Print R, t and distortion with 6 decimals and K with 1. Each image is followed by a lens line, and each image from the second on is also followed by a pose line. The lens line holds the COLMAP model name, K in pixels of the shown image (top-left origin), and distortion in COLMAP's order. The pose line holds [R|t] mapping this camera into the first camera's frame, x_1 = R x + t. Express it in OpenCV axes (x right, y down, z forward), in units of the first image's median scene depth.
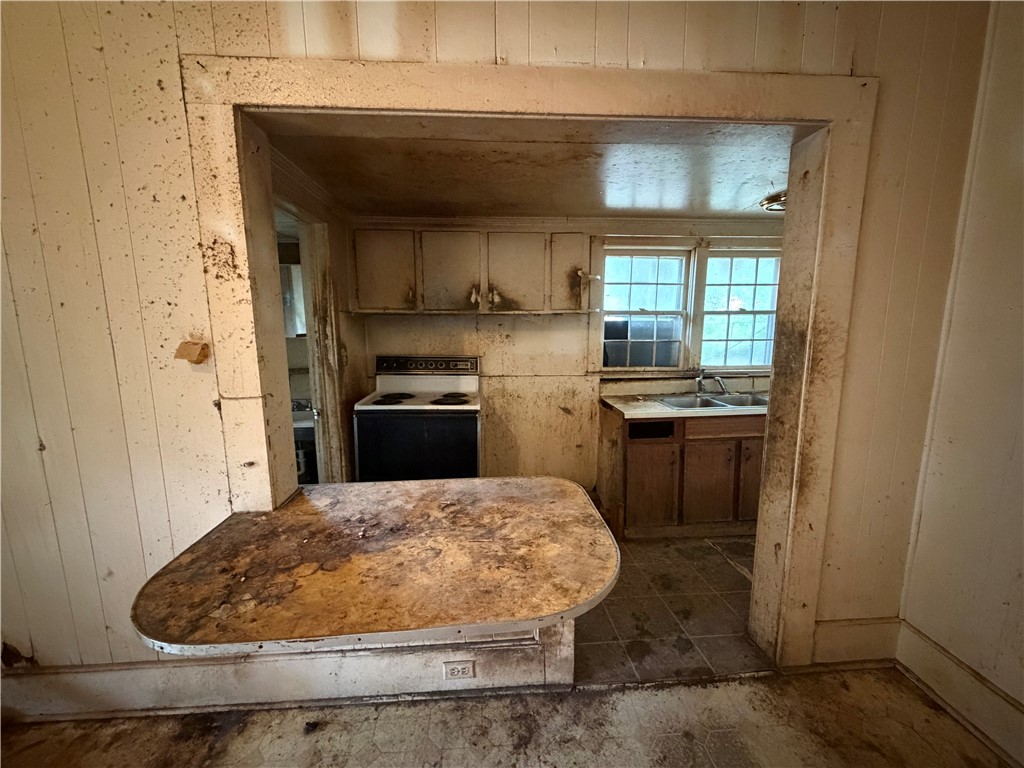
lens RADIAL K [[408.1, 0, 510.9], [0, 408.1, 384.3], [0, 0, 1]] dist [0.000223, -0.000187]
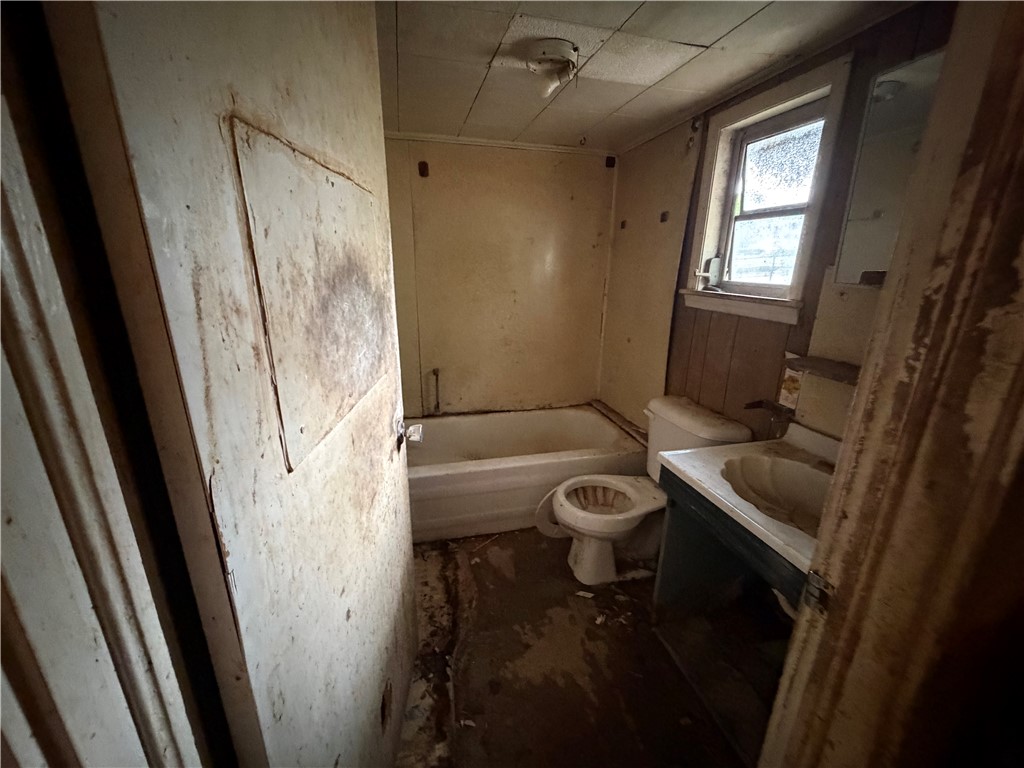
lens RADIAL K [[408.1, 0, 515.5], [0, 408.1, 383.9], [0, 0, 1]] dist [0.000223, -0.000187]
pose [[0.191408, 0.287096, -0.938583, -0.270674], [-0.163856, 0.952191, 0.257843, -0.075751], [0.967736, 0.104440, 0.229300, 0.650772]]
